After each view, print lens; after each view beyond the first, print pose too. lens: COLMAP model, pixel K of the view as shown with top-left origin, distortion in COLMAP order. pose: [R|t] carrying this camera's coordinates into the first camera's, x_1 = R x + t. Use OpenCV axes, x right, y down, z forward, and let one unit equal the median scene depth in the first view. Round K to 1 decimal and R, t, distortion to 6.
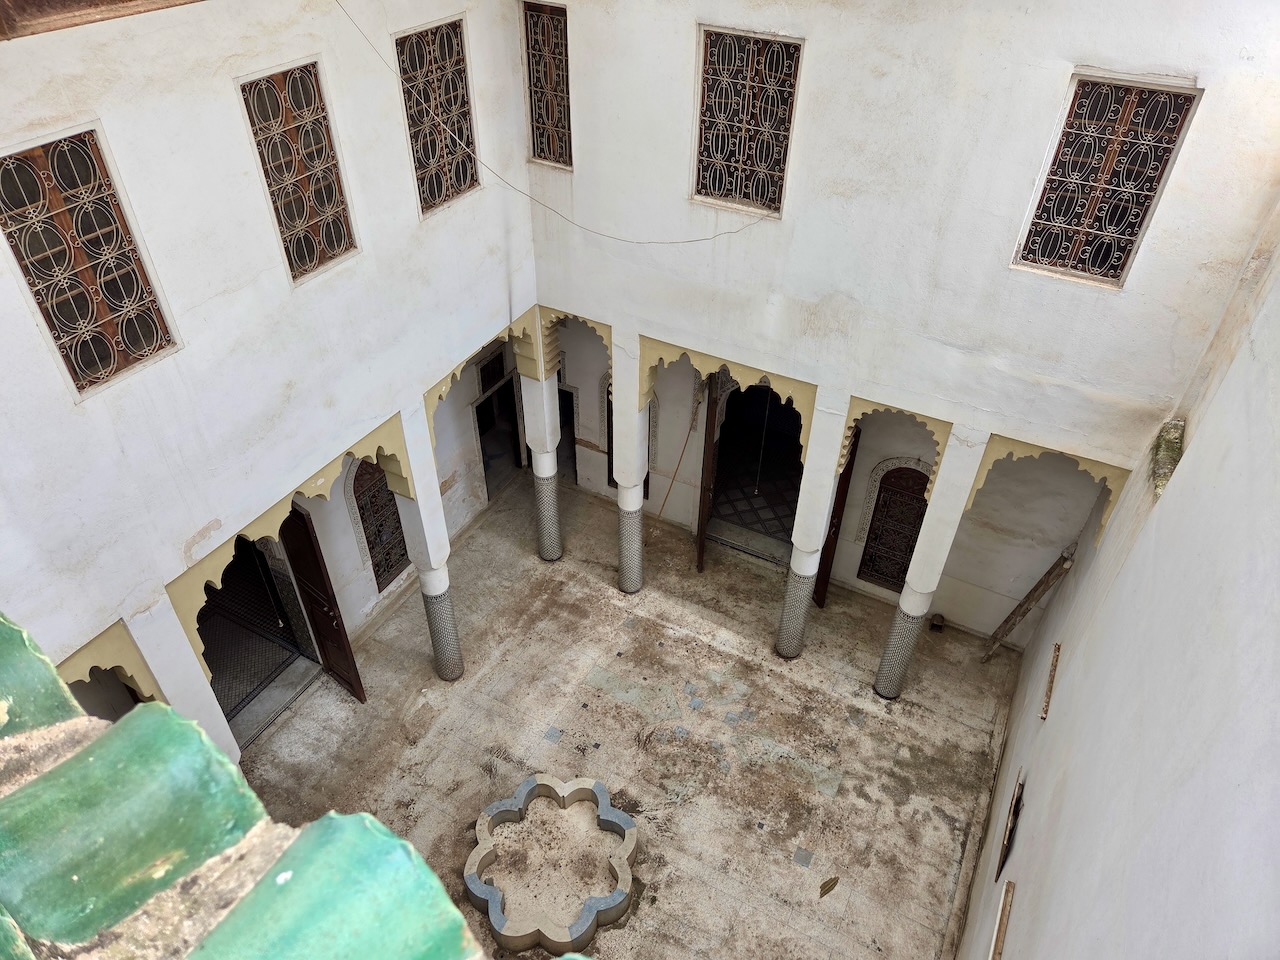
lens RADIAL K [[856.6, 0, 653.5], [0, 856.6, 476.1], [0, 0, 1]] dist [0.078069, -0.061993]
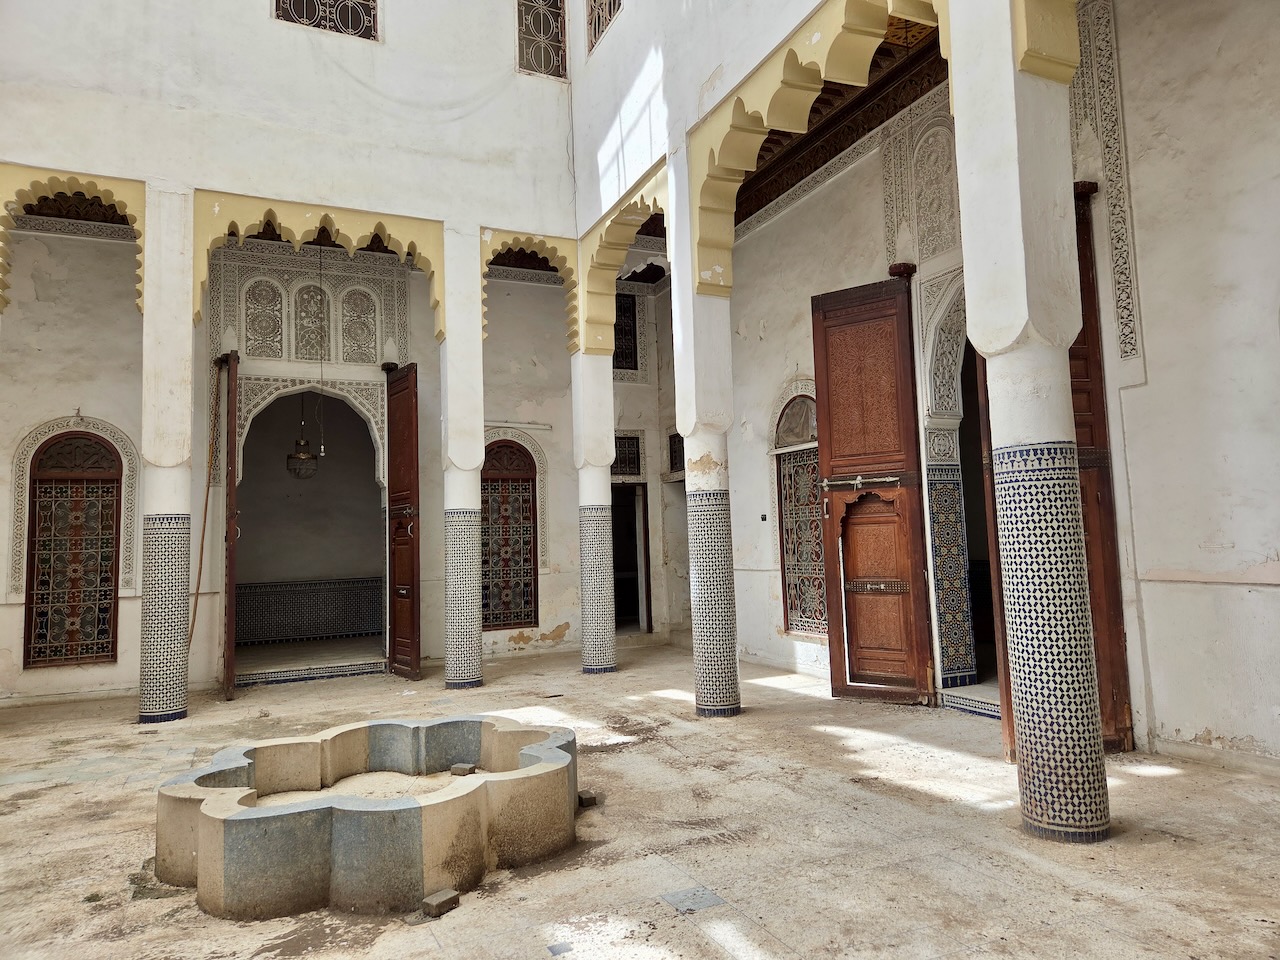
lens RADIAL K [[856.9, 0, 649.5], [0, 856.9, 471.3], [0, 0, 1]] dist [0.073921, -0.062034]
pose [[-0.617915, -0.073308, -0.782820, 0.141671], [-0.488125, 0.816298, 0.308856, 0.101653], [0.616373, 0.572961, -0.540186, 1.117288]]
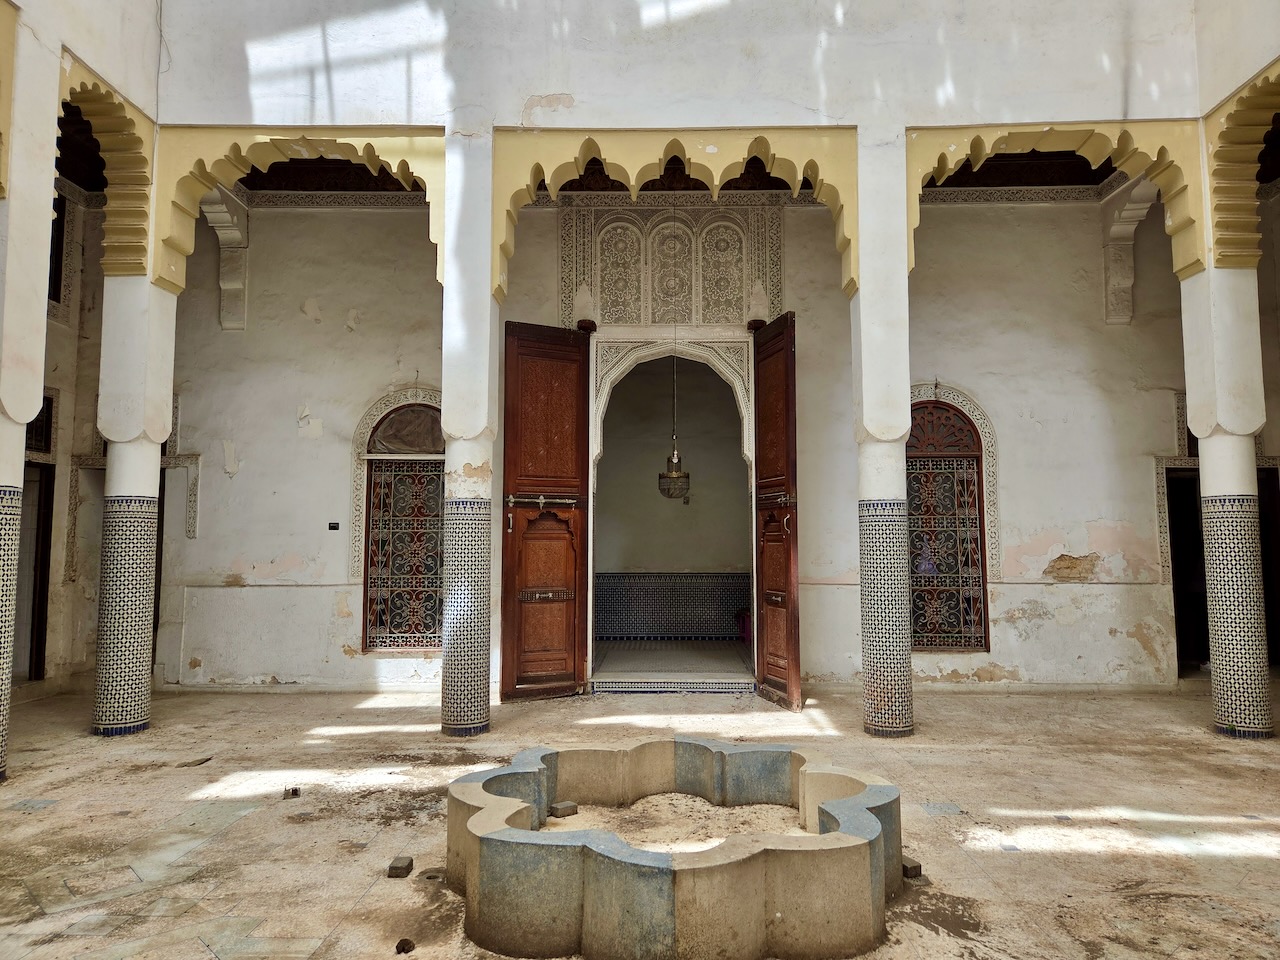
lens RADIAL K [[856.6, 0, 653.5], [0, 856.6, 476.1], [0, 0, 1]] dist [0.078069, -0.061993]
pose [[0.446152, -0.099761, -0.889380, 0.217711], [-0.560387, 0.743694, -0.364534, 0.429682], [0.697793, 0.661035, 0.275895, 0.716518]]
